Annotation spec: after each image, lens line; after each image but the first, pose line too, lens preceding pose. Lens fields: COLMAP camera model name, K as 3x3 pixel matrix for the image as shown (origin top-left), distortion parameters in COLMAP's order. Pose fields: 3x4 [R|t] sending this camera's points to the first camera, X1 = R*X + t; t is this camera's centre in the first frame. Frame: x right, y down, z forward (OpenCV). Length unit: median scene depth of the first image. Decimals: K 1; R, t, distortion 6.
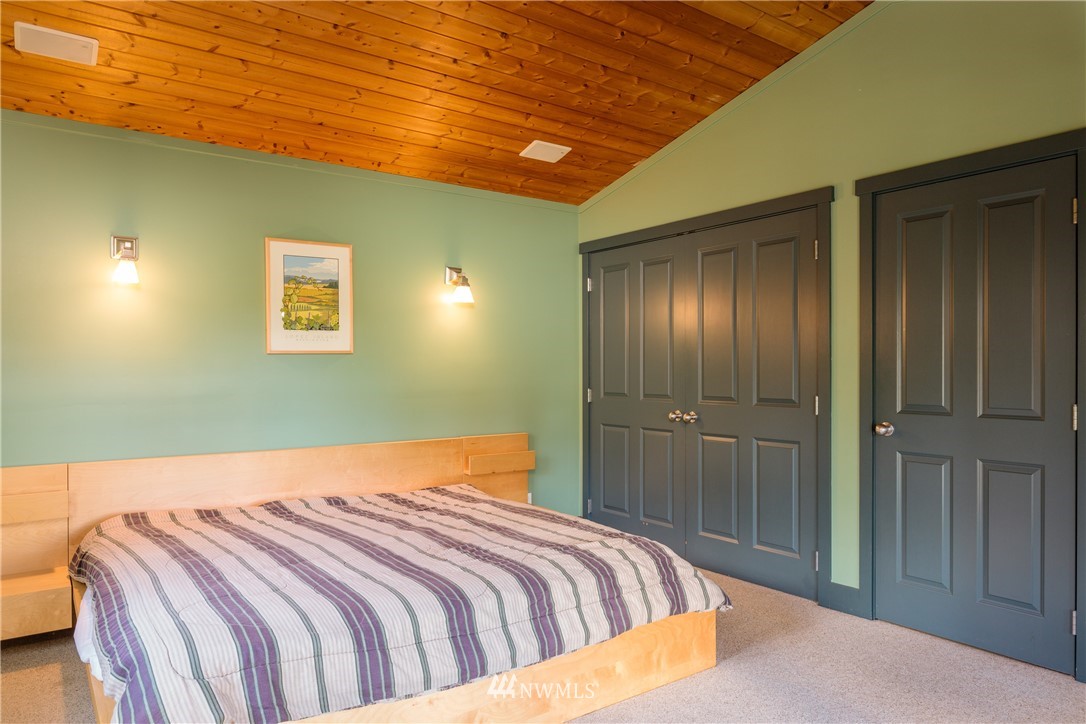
lens RADIAL K [[744.8, 0, 543.0], [0, 744.8, 362.0], [0, 0, 1]] dist [-0.009040, -0.003958]
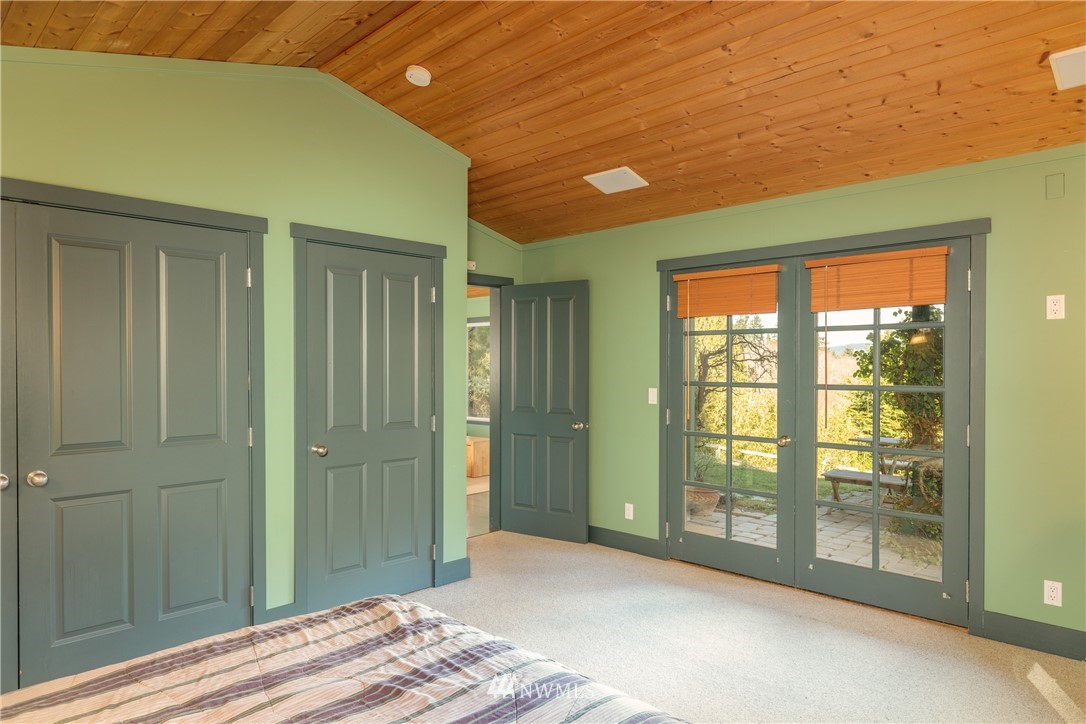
lens RADIAL K [[696.3, 0, 543.0], [0, 696.3, 362.0], [0, 0, 1]] dist [0.002207, 0.000067]
pose [[-0.189483, 0.014358, 0.981779, -0.613094], [-0.001231, 0.999889, -0.014860, -0.027083], [-0.981883, -0.004025, -0.189444, 0.809119]]
